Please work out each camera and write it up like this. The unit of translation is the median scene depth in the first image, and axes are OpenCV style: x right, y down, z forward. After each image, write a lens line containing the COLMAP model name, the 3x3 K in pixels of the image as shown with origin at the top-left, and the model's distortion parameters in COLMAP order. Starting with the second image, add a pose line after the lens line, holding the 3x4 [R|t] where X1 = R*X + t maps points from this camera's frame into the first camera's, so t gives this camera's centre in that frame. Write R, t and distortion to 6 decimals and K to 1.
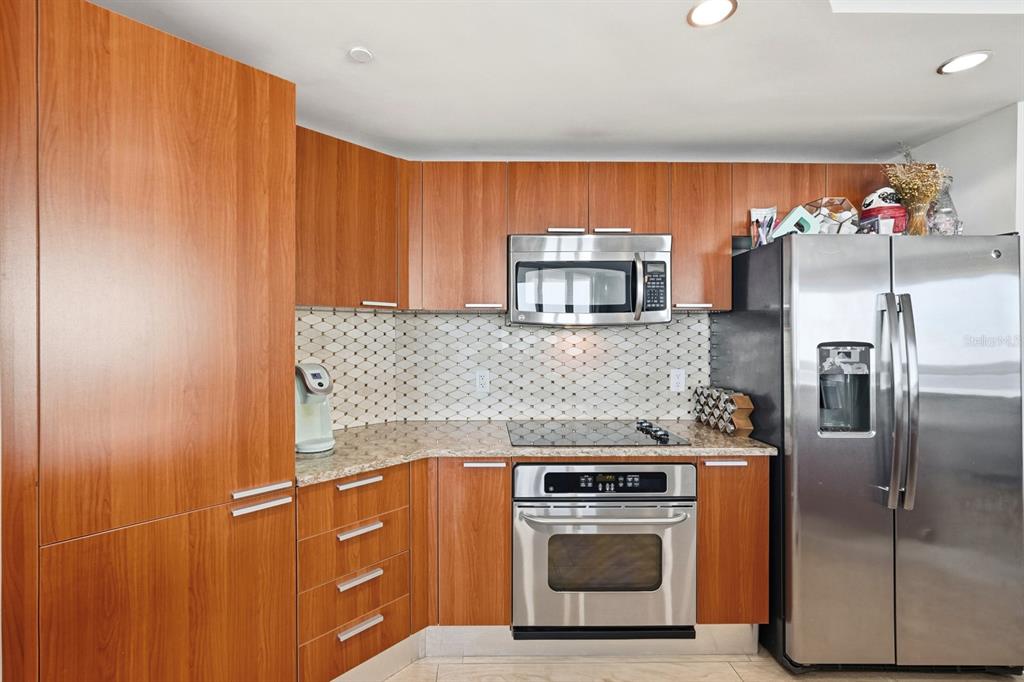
lens RADIAL K [[414.3, 0, 510.9], [0, 414.3, 347.1], [0, 0, 1]] dist [-0.005506, 0.000174]
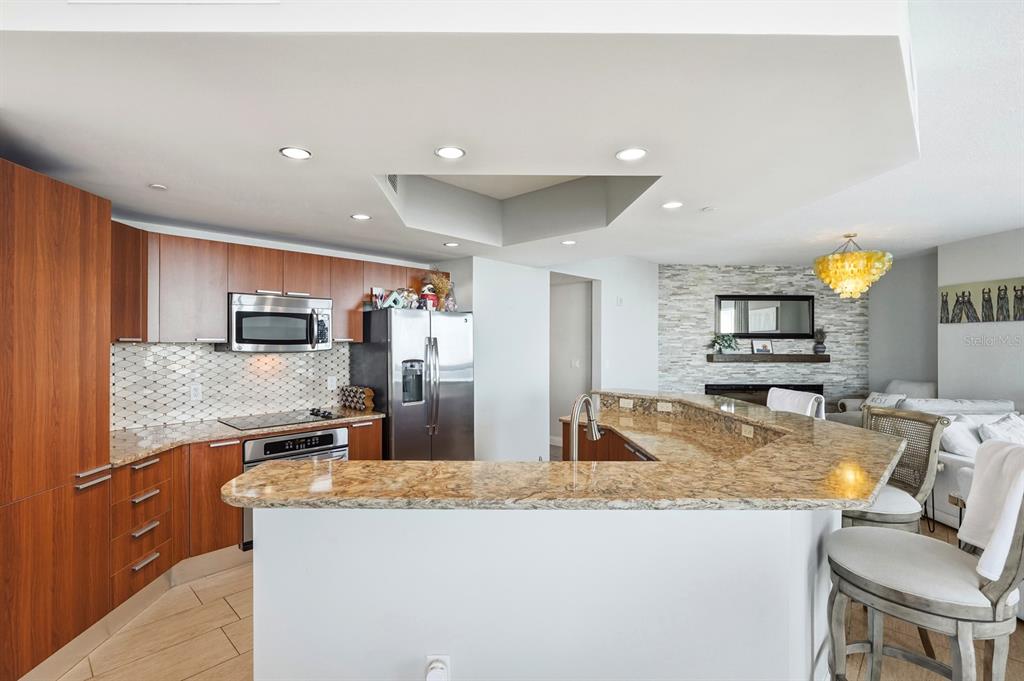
lens RADIAL K [[470.4, 0, 512.0], [0, 470.4, 340.5], [0, 0, 1]] dist [-0.005305, -0.000290]
pose [[0.661359, 0.005658, 0.750048, -0.639771], [0.004277, 0.999927, -0.011315, -0.078374], [-0.750057, 0.010691, 0.661286, -0.940372]]
